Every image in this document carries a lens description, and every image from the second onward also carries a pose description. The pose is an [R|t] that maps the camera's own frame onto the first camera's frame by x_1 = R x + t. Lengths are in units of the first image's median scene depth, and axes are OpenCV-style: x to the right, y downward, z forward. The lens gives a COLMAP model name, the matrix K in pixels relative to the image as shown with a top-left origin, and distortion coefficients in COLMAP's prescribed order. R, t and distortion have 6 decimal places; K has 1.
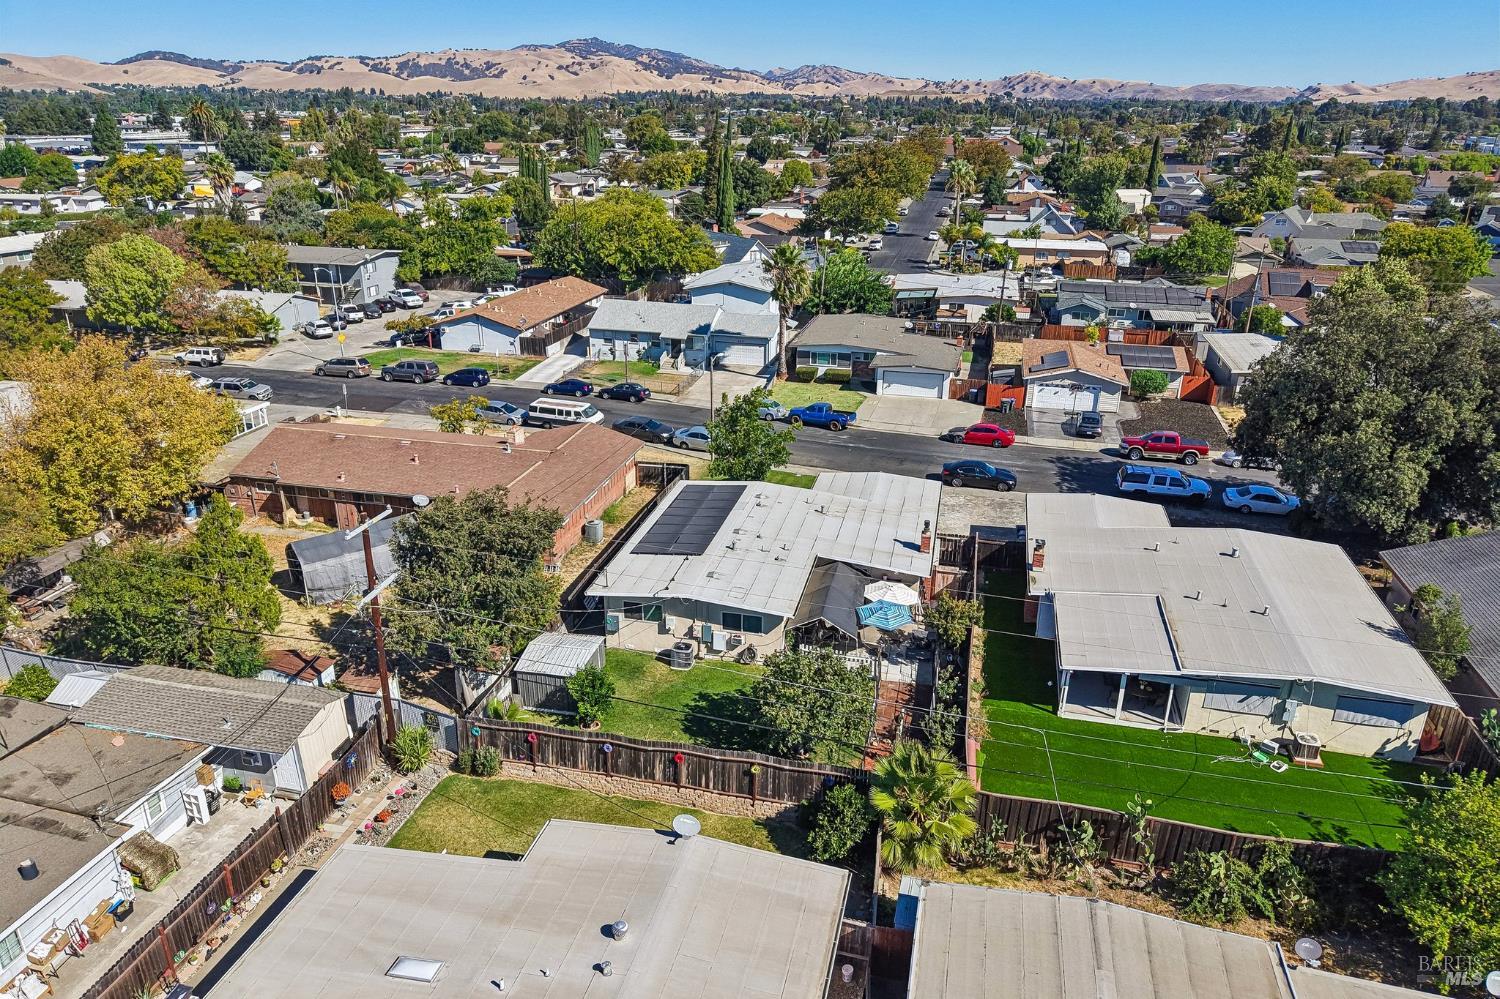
lens RADIAL K [[1004.7, 0, 748.7], [0, 1004.7, 497.8], [0, 0, 1]] dist [0.011726, -0.009167]
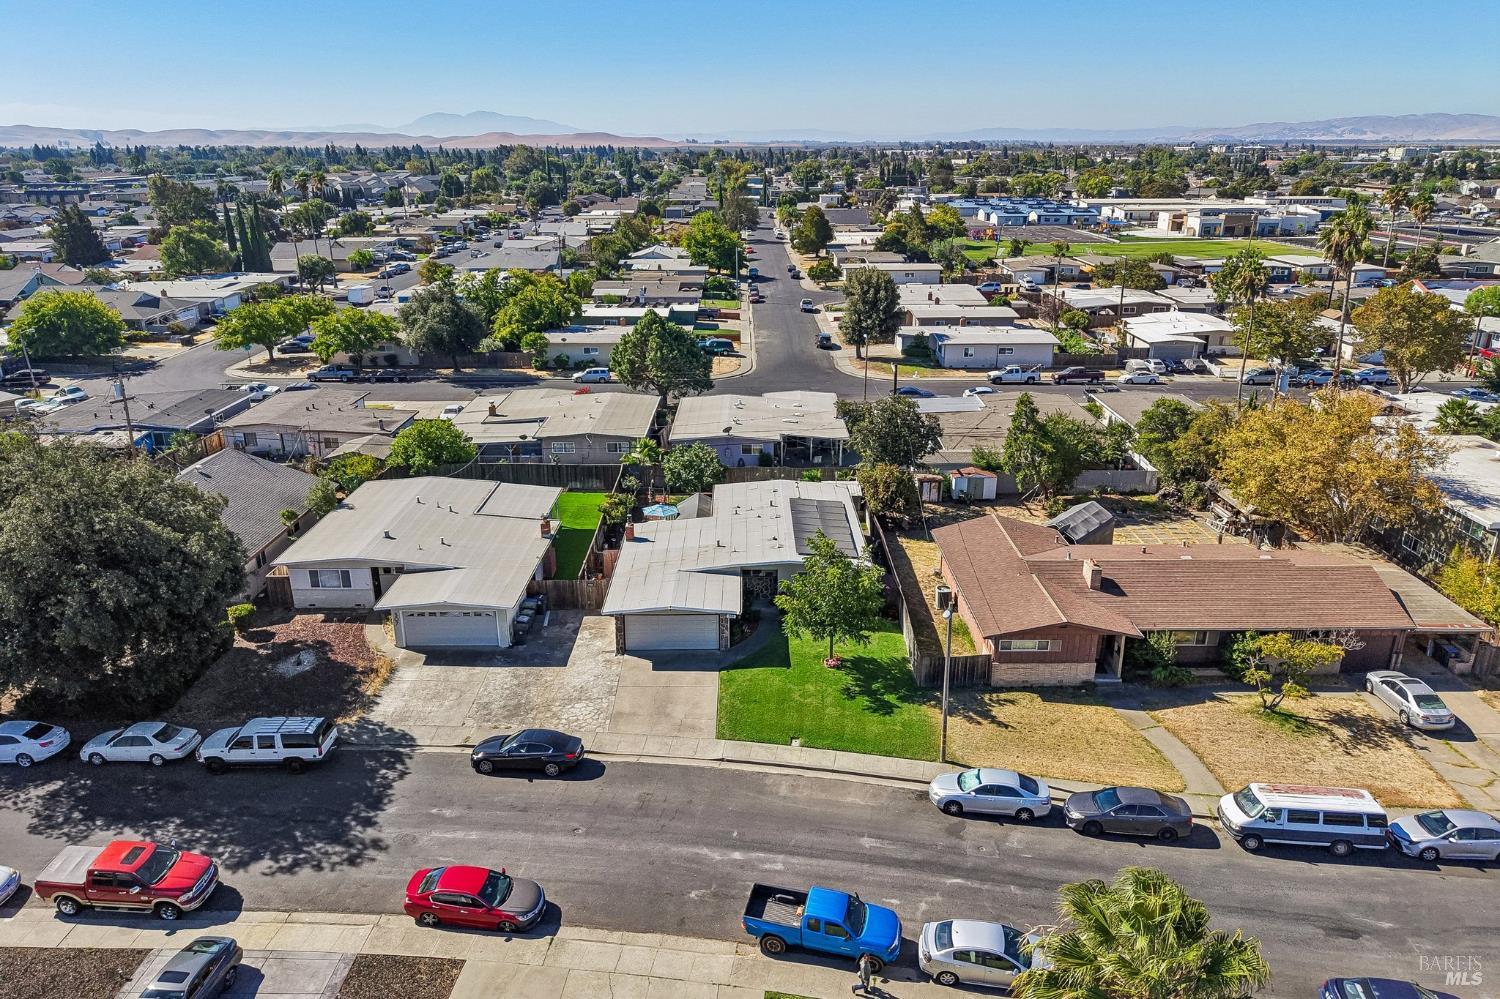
lens RADIAL K [[995.0, 0, 748.1], [0, 995.0, 496.3], [0, 0, 1]] dist [0.030566, -0.028476]
pose [[-0.974184, 0.068096, -0.215239, 0.231829], [-0.088375, 0.762300, 0.641161, -0.623304], [0.207737, 0.643631, -0.736603, 1.499056]]
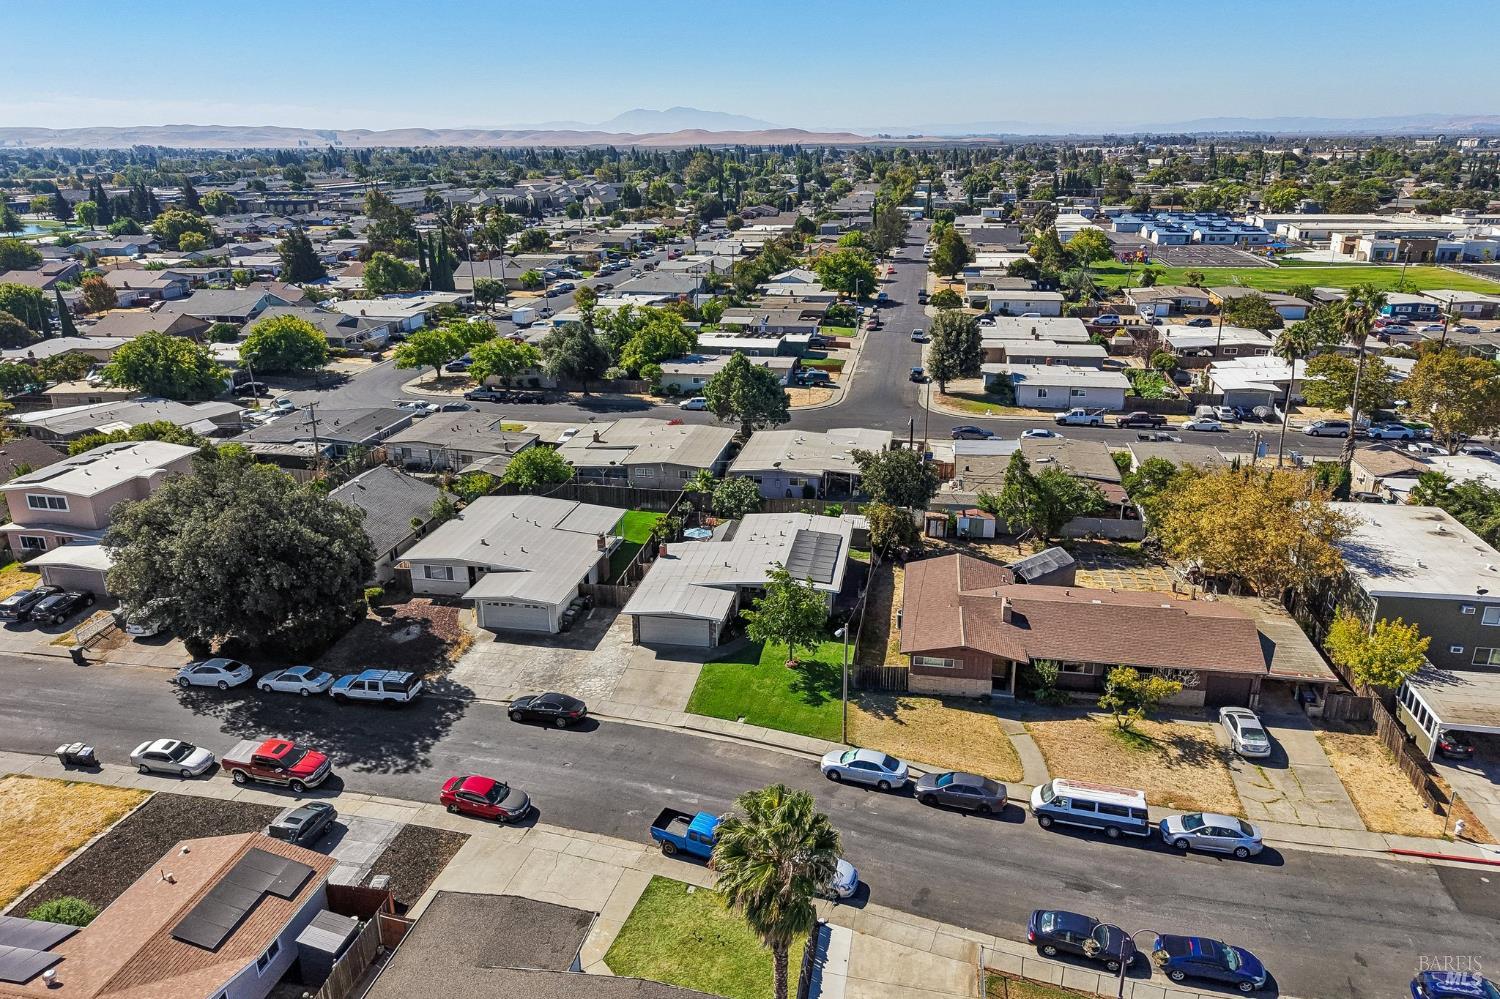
lens RADIAL K [[998.1, 0, 751.2], [0, 998.1, 498.0], [0, 0, 1]] dist [0.073112, -0.119386]
pose [[-0.998628, 0.016291, -0.049772, 0.089529], [-0.020132, 0.757938, 0.652015, -0.826641], [0.048346, 0.652123, -0.756570, 1.686217]]
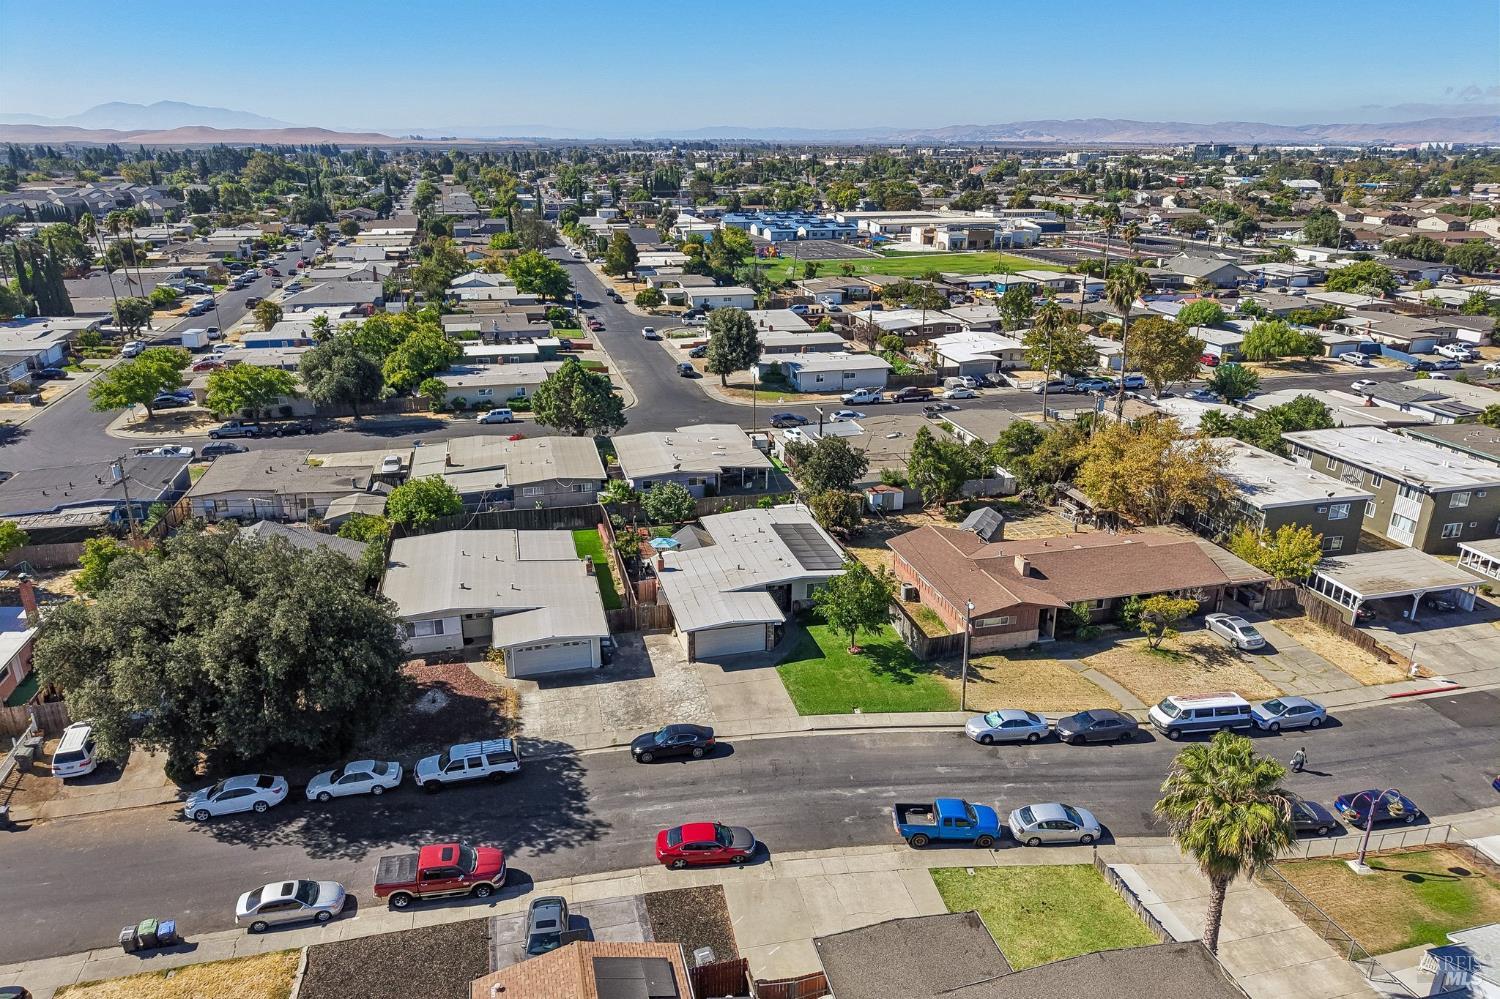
lens RADIAL K [[978.5, 0, 744.6], [0, 978.5, 498.9], [0, 0, 1]] dist [0.067532, -0.111081]
pose [[-0.889282, 0.142605, -0.434560, 0.547522], [-0.177567, 0.767964, 0.615387, -0.766668], [0.421484, 0.624416, -0.657614, 1.550087]]
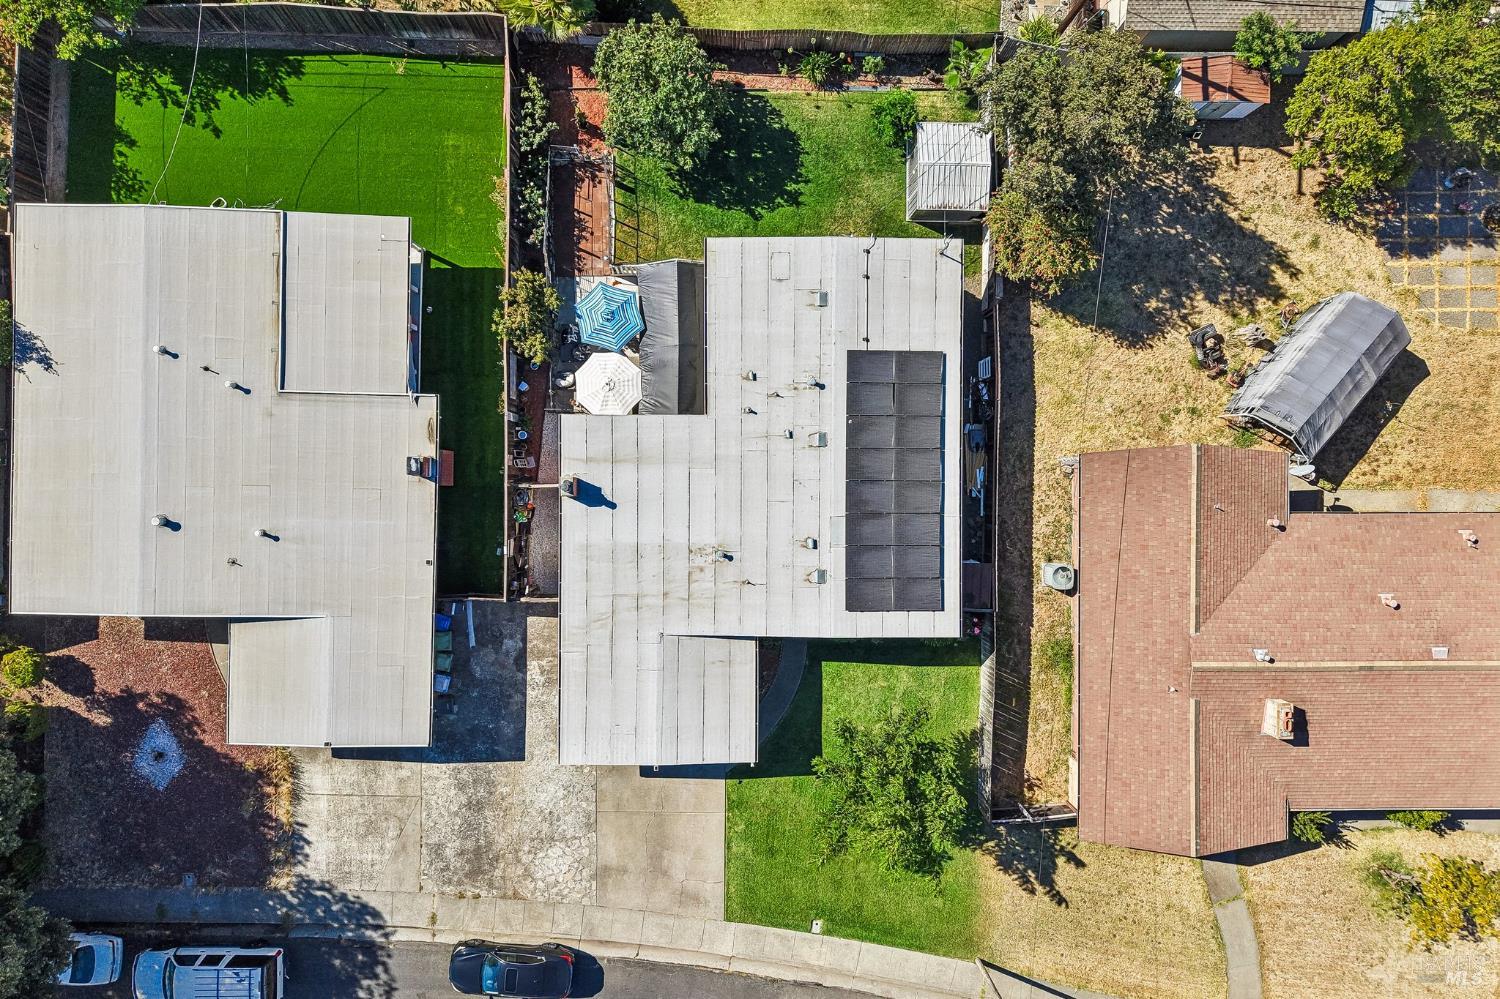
lens RADIAL K [[1019.1, 0, 748.5], [0, 1019.1, 494.0], [0, 0, 1]] dist [0.024480, -0.019718]
pose [[-0.975734, 0.216965, -0.029481, 0.055620], [-0.107760, -0.358626, 0.927241, -0.521129], [0.190606, 0.907917, 0.373304, 0.589086]]
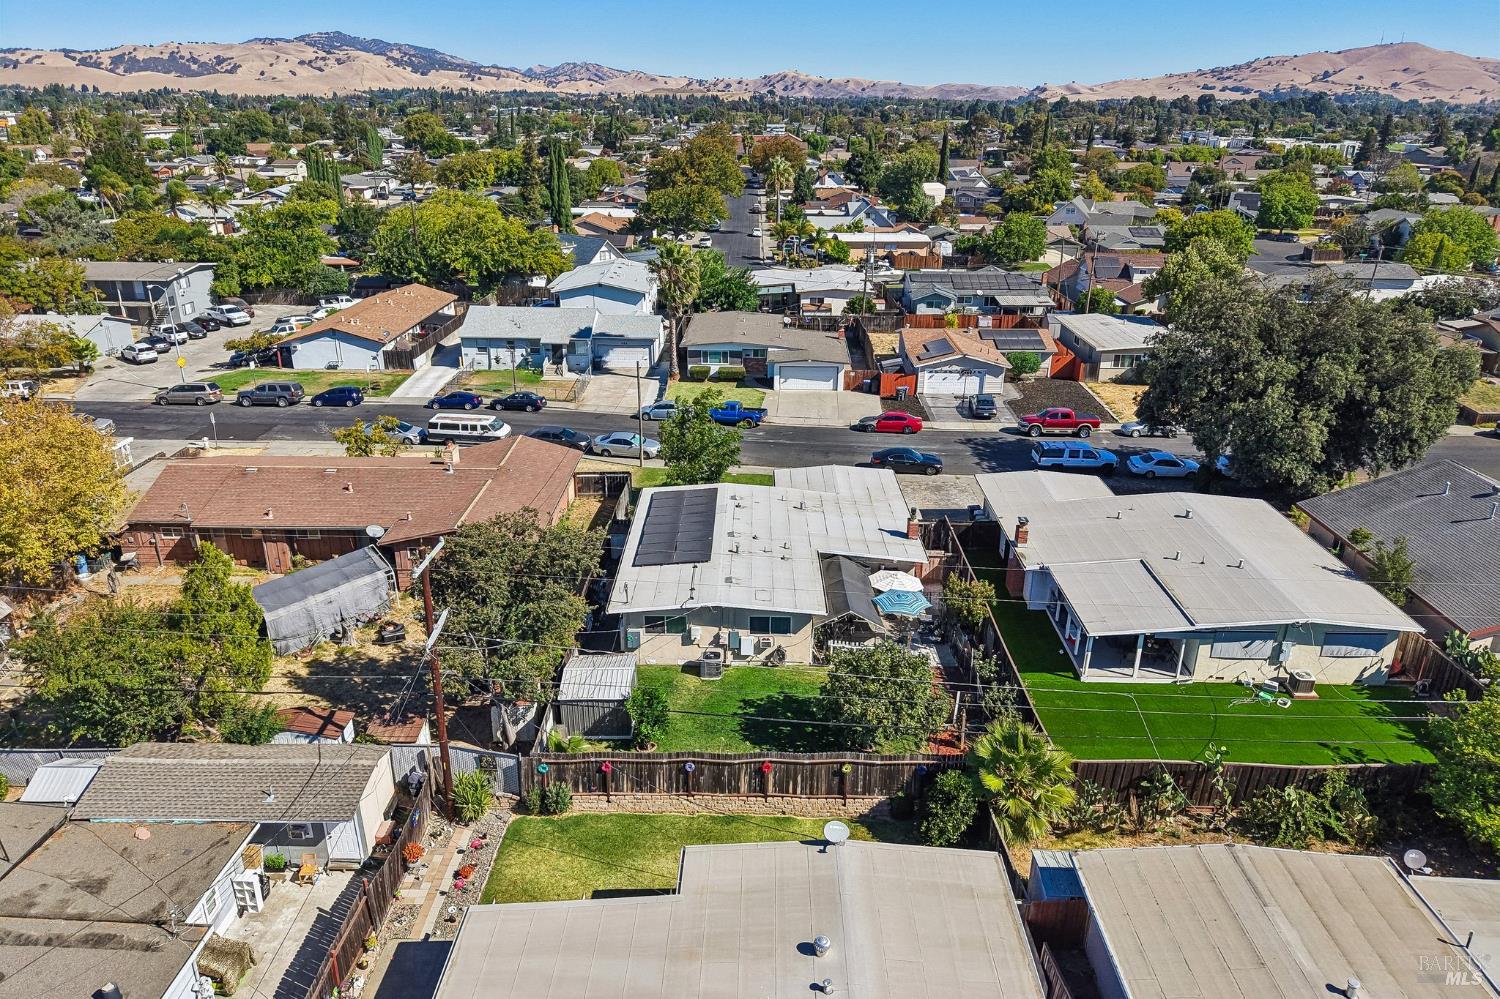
lens RADIAL K [[1004.7, 0, 748.7], [0, 1004.7, 497.8], [0, 0, 1]] dist [0.011726, -0.009167]
pose [[0.976456, -0.079633, 0.200478, -0.149985], [0.079289, 0.996804, 0.009756, -0.008617], [-0.200614, 0.006369, 0.979650, 0.021609]]
